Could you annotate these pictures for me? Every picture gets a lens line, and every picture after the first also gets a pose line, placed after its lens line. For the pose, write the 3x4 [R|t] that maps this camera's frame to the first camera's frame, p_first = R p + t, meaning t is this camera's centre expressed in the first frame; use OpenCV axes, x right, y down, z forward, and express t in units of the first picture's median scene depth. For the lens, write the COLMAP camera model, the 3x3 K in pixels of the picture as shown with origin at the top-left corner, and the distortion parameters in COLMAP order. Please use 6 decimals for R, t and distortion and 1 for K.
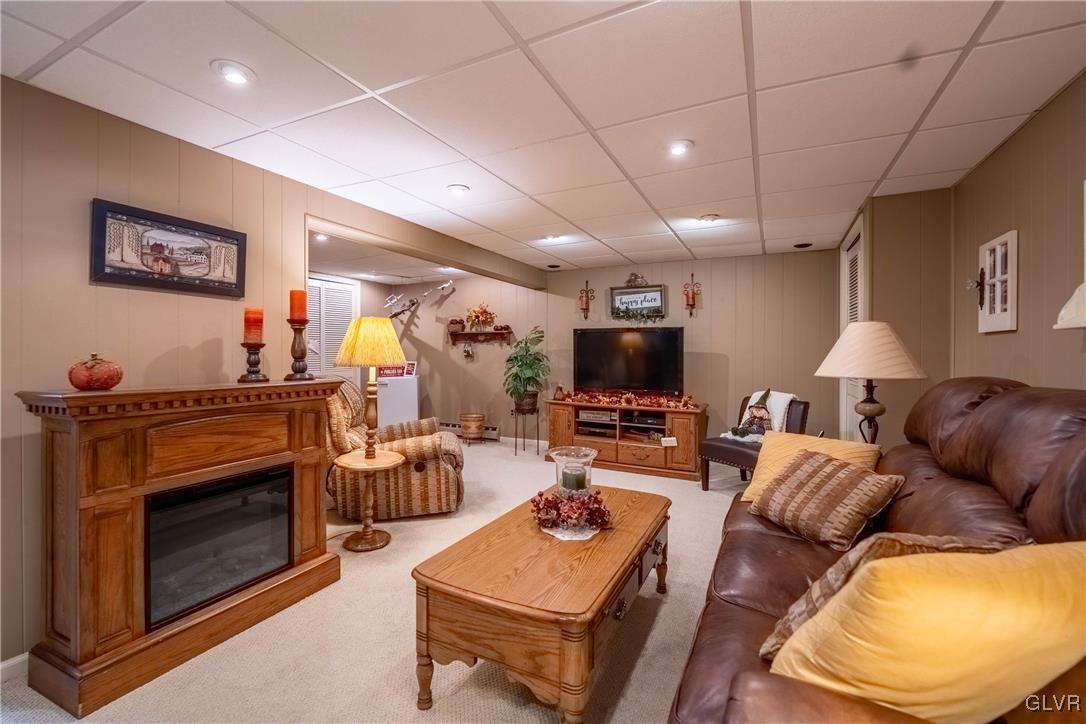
lens RADIAL K [[460.0, 0, 542.5], [0, 460.0, 349.4], [0, 0, 1]] dist [-0.001329, -0.000123]
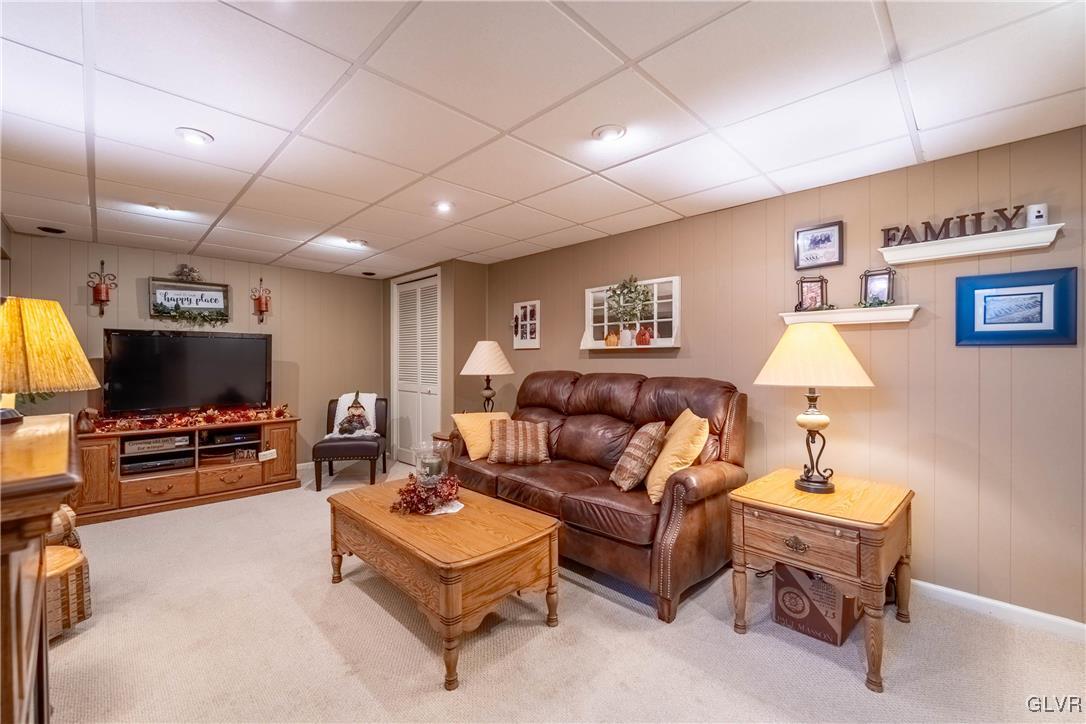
lens RADIAL K [[460.0, 0, 542.5], [0, 460.0, 349.4], [0, 0, 1]] dist [-0.001329, -0.000123]
pose [[0.302479, 0.016468, 0.953014, -0.446842], [0.000801, 0.999846, -0.017531, 0.000143], [-0.953156, 0.006066, 0.302420, 0.168520]]
